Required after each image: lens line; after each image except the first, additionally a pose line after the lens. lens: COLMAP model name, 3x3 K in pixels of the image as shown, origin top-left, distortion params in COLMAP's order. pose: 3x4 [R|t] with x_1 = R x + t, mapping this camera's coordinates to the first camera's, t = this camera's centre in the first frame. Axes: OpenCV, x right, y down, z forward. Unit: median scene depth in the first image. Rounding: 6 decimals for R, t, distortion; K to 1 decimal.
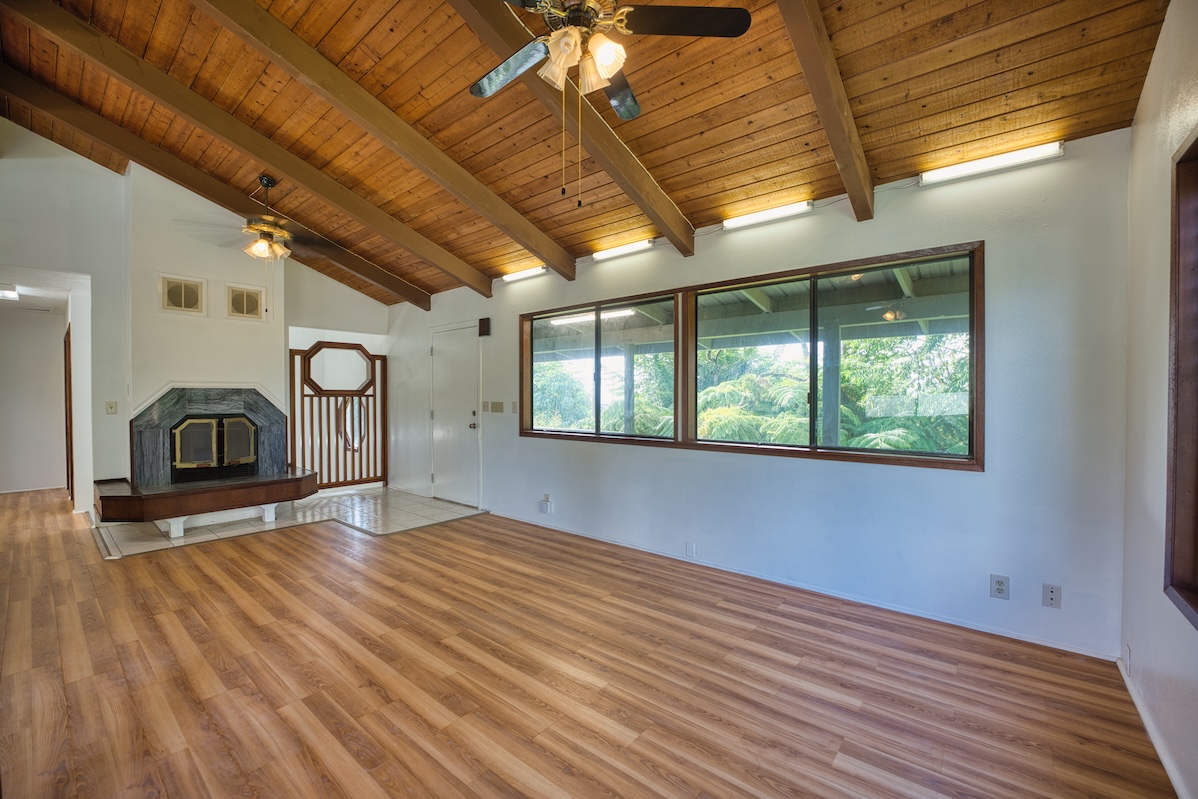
lens RADIAL K [[484.8, 0, 593.4], [0, 484.8, 402.7], [0, 0, 1]] dist [-0.025875, 0.000517]
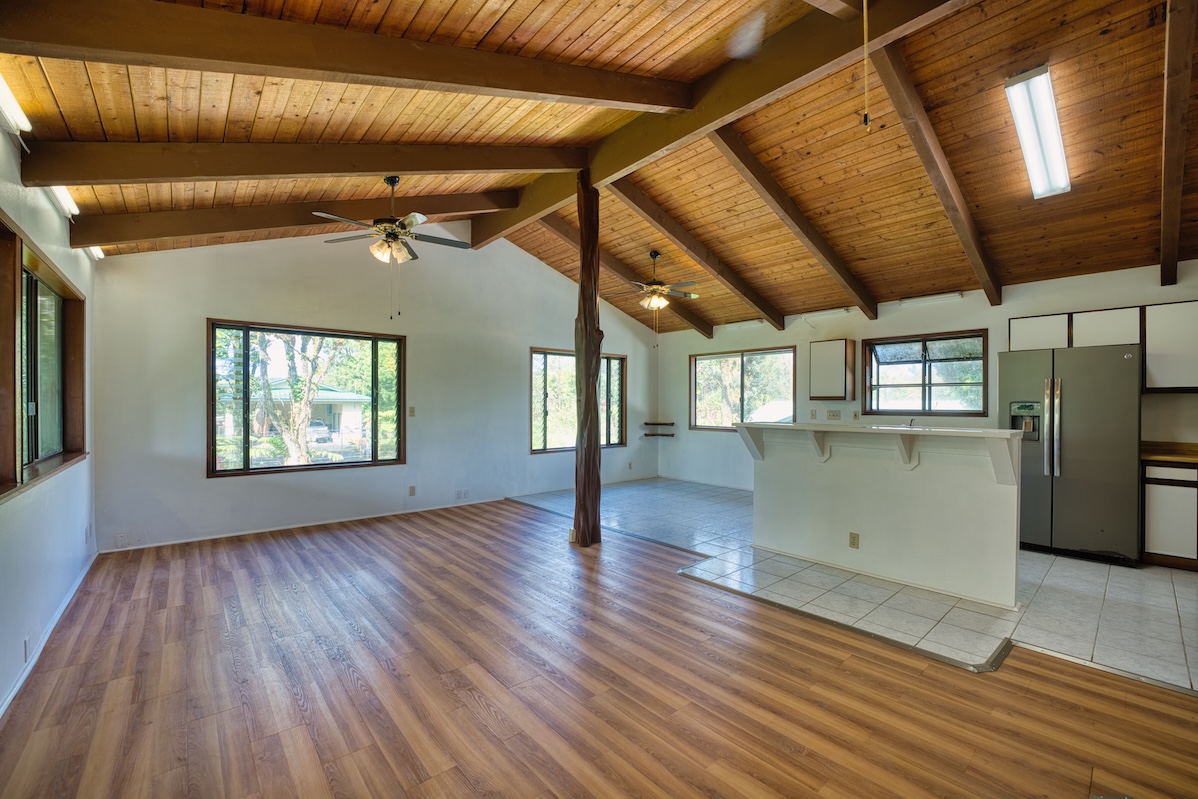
lens RADIAL K [[483.9, 0, 595.6], [0, 483.9, 407.0], [0, 0, 1]] dist [-0.025120, -0.000028]
pose [[-0.987097, -0.001800, 0.160116, -0.635141], [0.000973, 0.999851, 0.017236, -0.023592], [-0.160123, 0.017170, -0.986948, 1.481439]]
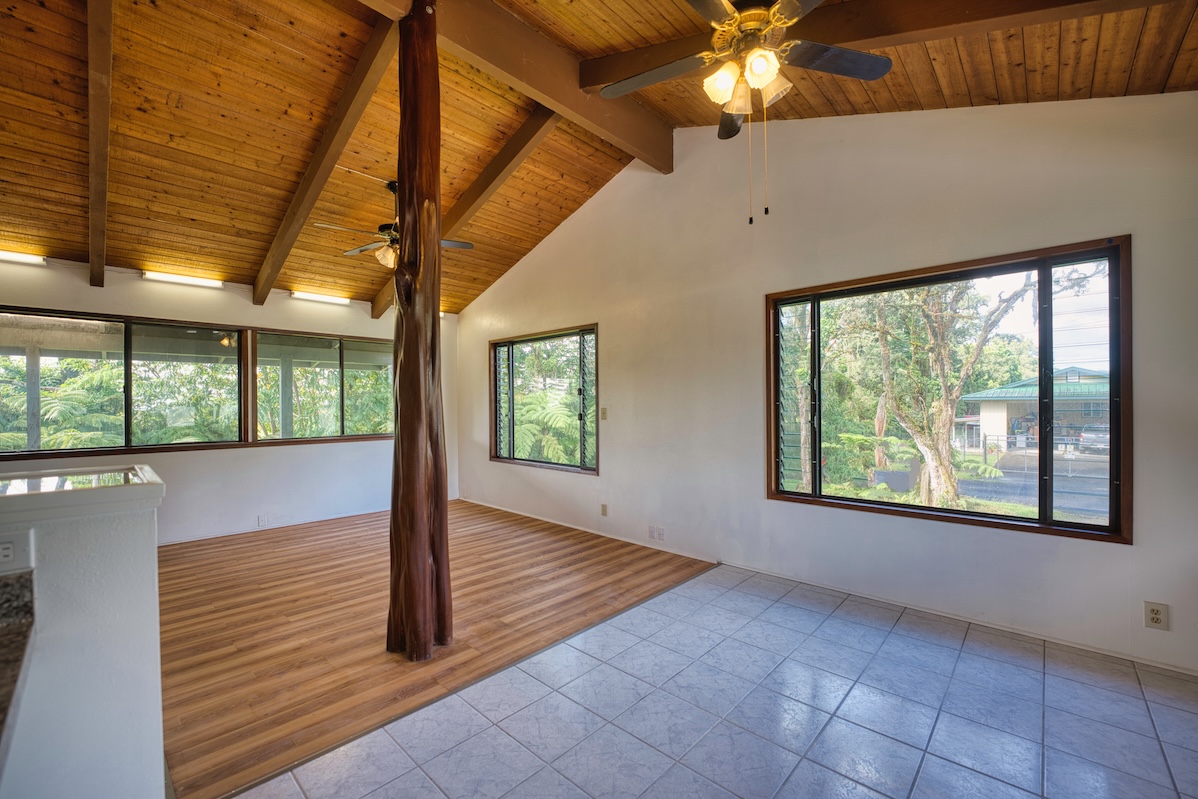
lens RADIAL K [[484.8, 0, 593.4], [0, 484.8, 402.7], [0, 0, 1]] dist [-0.025875, 0.000517]
pose [[0.059885, 0.004397, 0.998196, -1.092721], [0.017593, 0.999830, -0.005459, -0.003982], [-0.998050, 0.017888, 0.059797, -0.019069]]
